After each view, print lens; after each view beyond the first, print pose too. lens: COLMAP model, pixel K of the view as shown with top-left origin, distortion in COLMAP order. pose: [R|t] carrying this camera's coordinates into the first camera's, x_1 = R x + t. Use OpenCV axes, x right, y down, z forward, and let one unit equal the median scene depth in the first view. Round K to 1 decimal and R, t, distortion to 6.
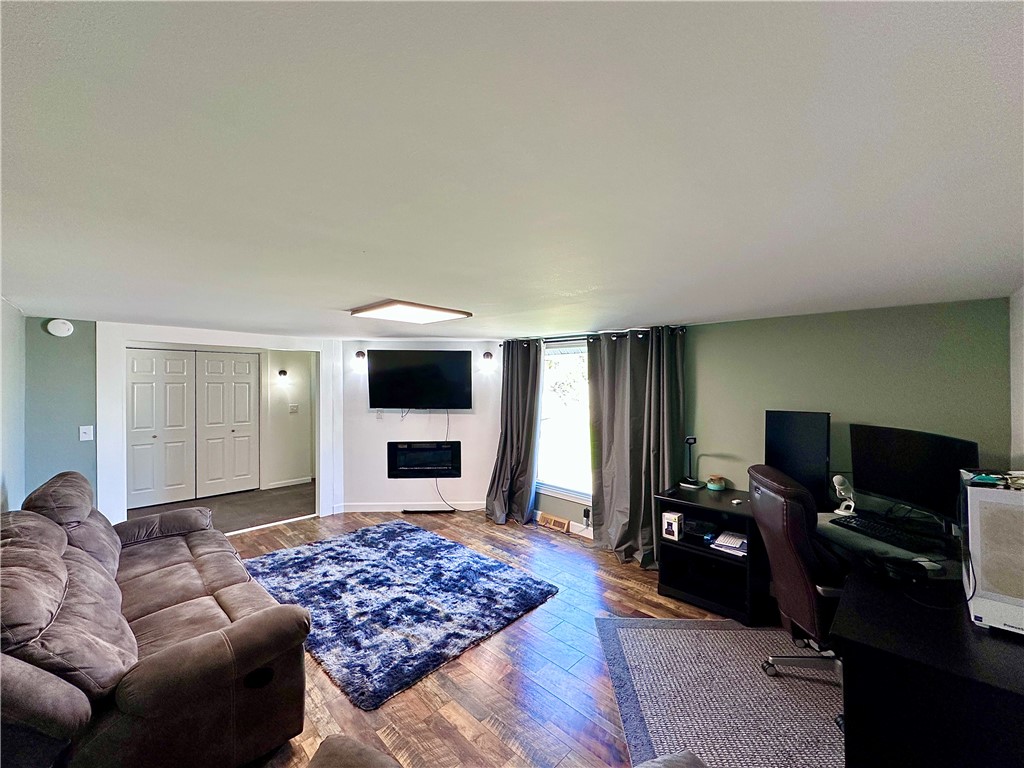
lens RADIAL K [[408.6, 0, 512.0], [0, 408.6, 384.0], [0, 0, 1]] dist [0.000320, 0.000228]
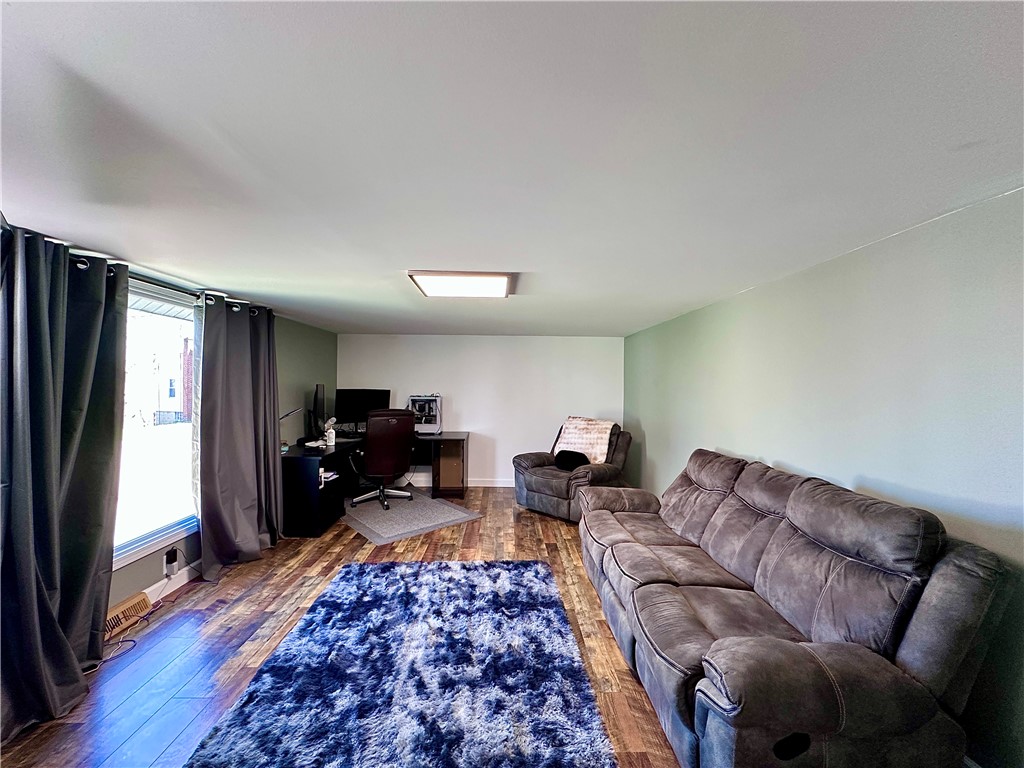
lens RADIAL K [[408.6, 0, 512.0], [0, 408.6, 384.0], [0, 0, 1]] dist [0.000320, 0.000228]
pose [[-0.719016, -0.010022, 0.694922, -0.698512], [-0.007464, 0.999950, 0.006698, 0.031987], [-0.694954, -0.000370, -0.719054, 1.144032]]
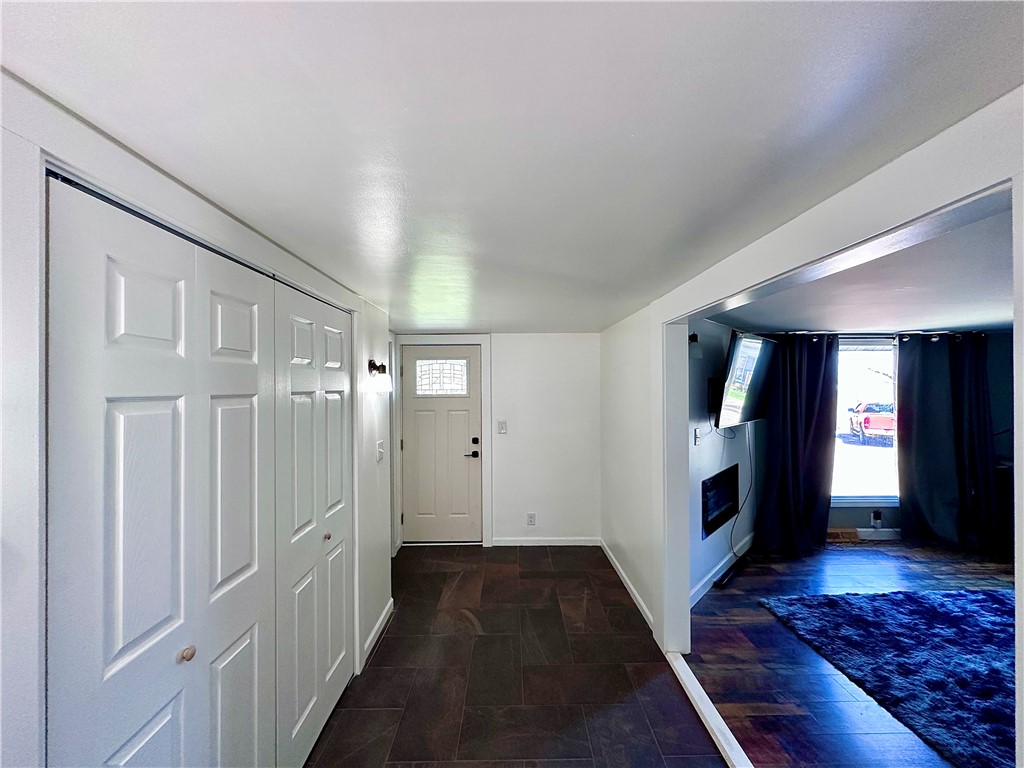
lens RADIAL K [[408.6, 0, 512.0], [0, 408.6, 384.0], [0, 0, 1]] dist [0.000320, 0.000228]
pose [[0.707213, -0.006666, 0.706969, -1.187671], [0.014300, 0.999886, -0.004878, -0.008198], [-0.706856, 0.013559, 0.707228, 0.964430]]
